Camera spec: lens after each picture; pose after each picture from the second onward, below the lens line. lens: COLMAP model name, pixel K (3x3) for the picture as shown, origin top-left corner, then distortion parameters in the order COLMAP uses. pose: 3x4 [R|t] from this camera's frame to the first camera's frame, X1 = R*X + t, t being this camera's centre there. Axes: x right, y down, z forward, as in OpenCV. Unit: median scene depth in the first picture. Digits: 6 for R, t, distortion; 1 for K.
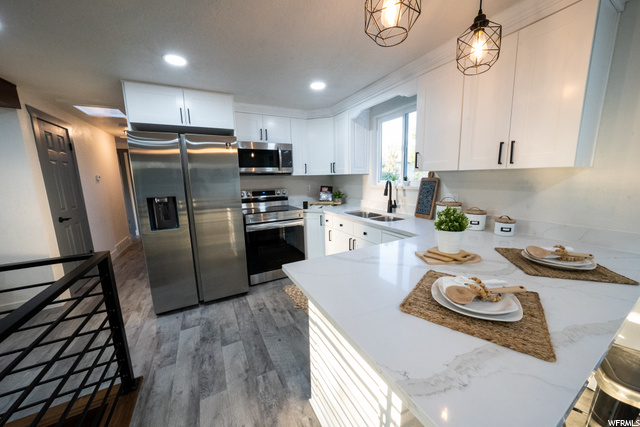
lens RADIAL K [[221.2, 0, 322.4], [0, 221.2, 213.9], [0, 0, 1]] dist [-0.028595, 0.006544]
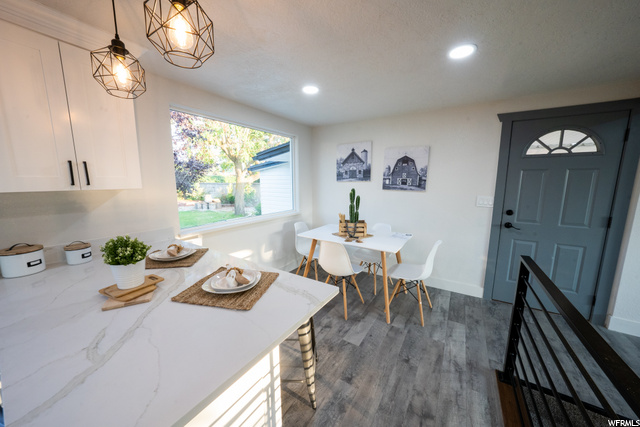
lens RADIAL K [[221.2, 0, 322.4], [0, 221.2, 213.9], [0, 0, 1]] dist [-0.028595, 0.006544]
pose [[-0.481871, -0.110048, 0.869304, -0.253232], [0.154718, 0.965809, 0.208027, -0.082143], [-0.862475, 0.234739, -0.448369, 0.314465]]
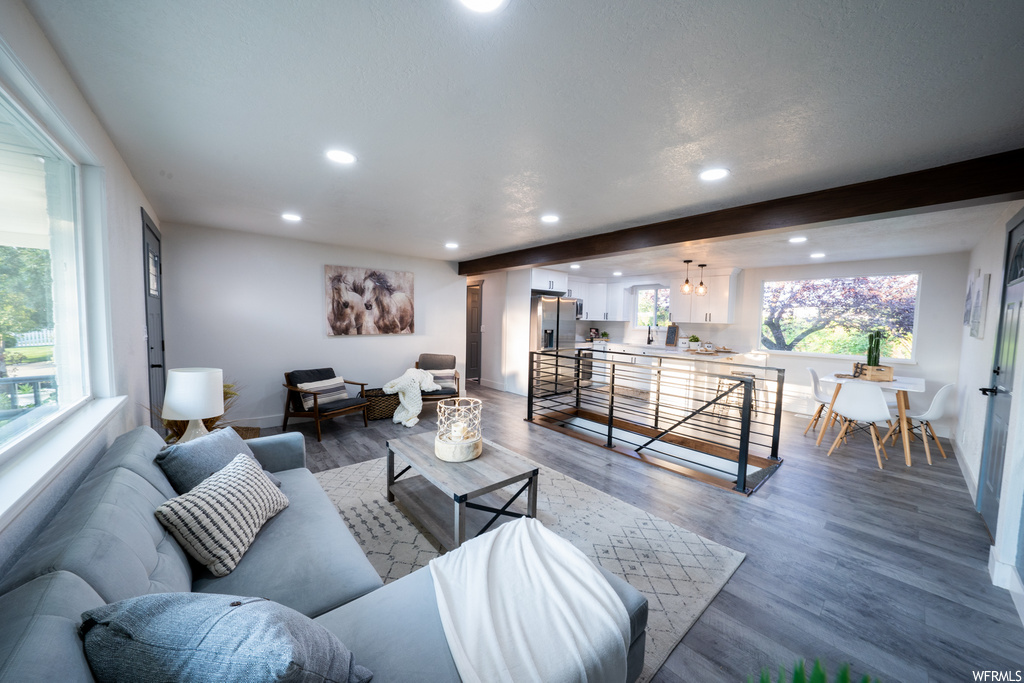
lens RADIAL K [[353.9, 0, 515.8], [0, 353.9, 342.2], [0, 0, 1]] dist [-0.028595, 0.006544]
pose [[0.976493, 0.028275, 0.213685, -1.382790], [-0.006494, 0.994768, -0.101950, 0.280479], [-0.215450, 0.098166, 0.971568, -1.546567]]
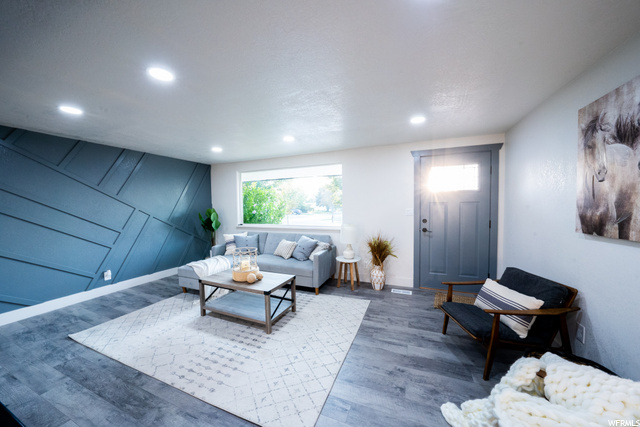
lens RADIAL K [[221.2, 0, 322.4], [0, 221.2, 213.9], [0, 0, 1]] dist [-0.028595, 0.006544]
pose [[-0.777684, 0.060257, -0.625760, -0.949230], [-0.072925, 0.980029, 0.185001, -0.058925], [0.624411, 0.189506, -0.757759, 0.485012]]
